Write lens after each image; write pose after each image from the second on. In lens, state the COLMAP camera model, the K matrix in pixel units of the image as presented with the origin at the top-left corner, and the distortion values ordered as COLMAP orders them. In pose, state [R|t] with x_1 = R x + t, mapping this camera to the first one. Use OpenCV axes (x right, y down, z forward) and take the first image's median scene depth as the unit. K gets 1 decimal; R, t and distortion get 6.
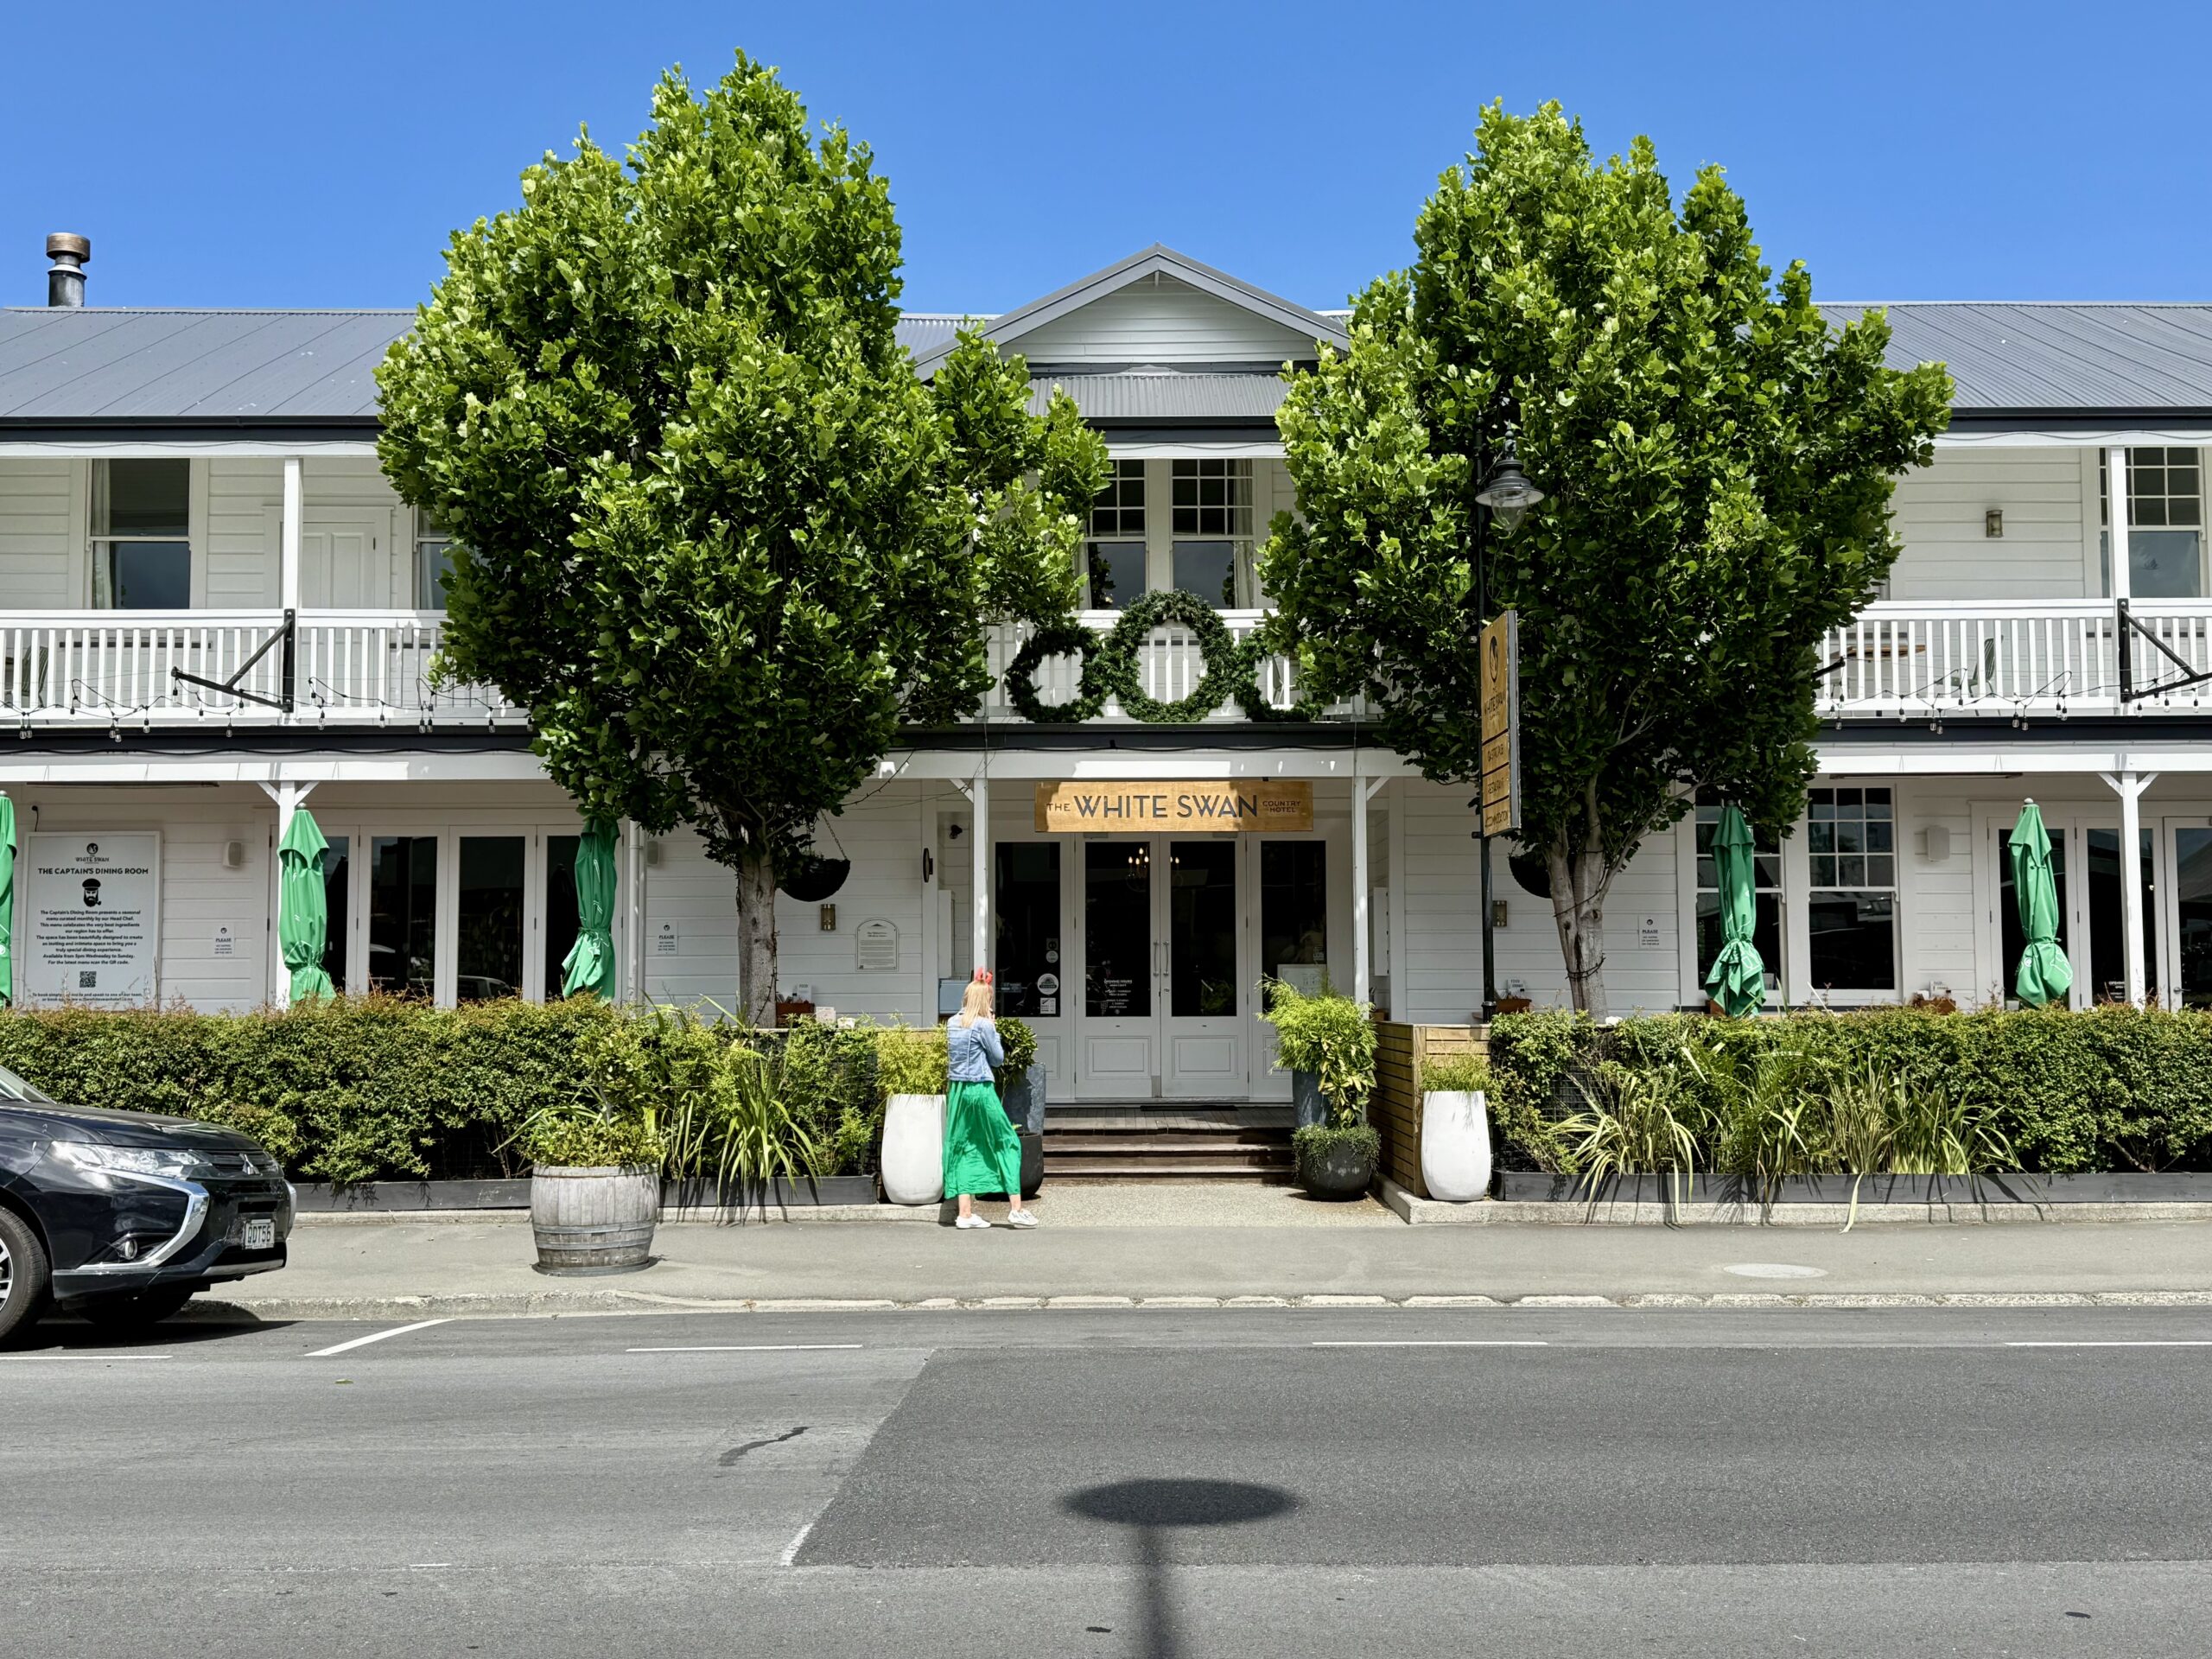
lens RADIAL K [[2300.6, 0, 1106.0], [0, 2300.6, 829.5], [0, 0, 1]] dist [0.216815, -0.388786]
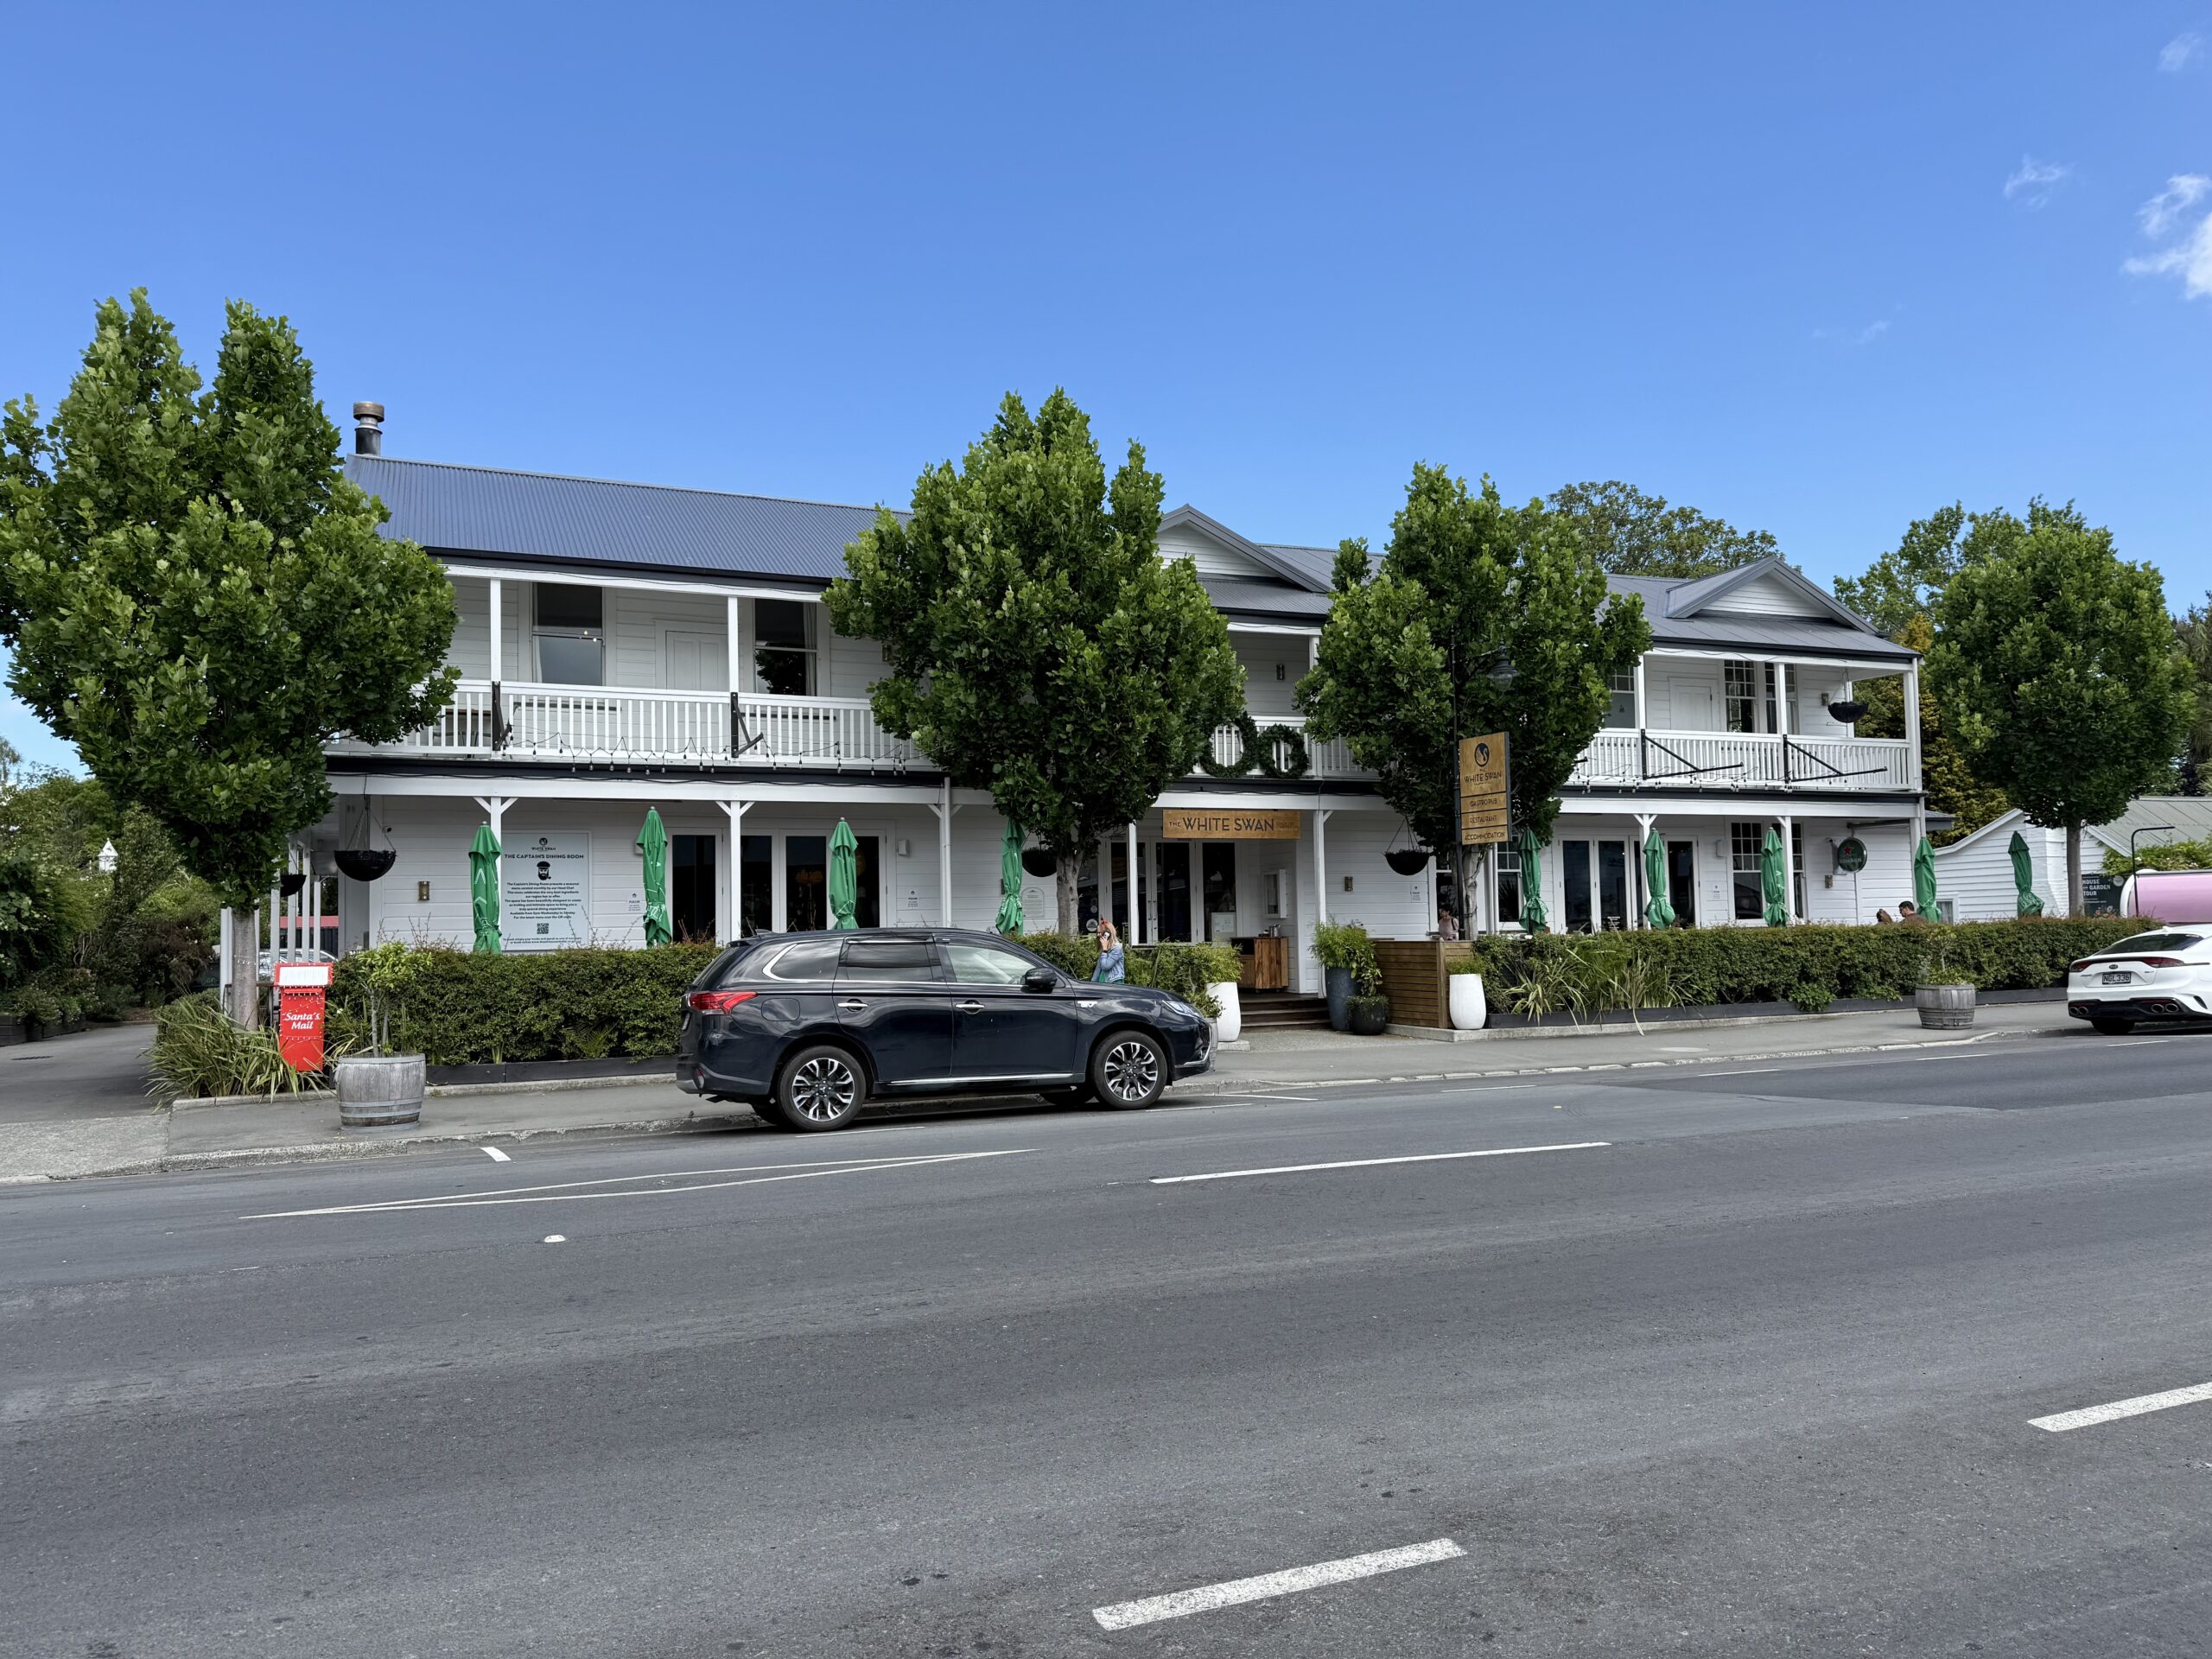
lens RADIAL K [[1558.3, 0, 1106.0], [0, 1558.3, 829.5], [0, 0, 1]] dist [0.142796, 0.000838]
pose [[0.914668, 0.011954, 0.404030, -0.556626], [-0.012781, 0.999918, -0.000651, -0.003870], [-0.404004, -0.004569, 0.914746, -0.075486]]
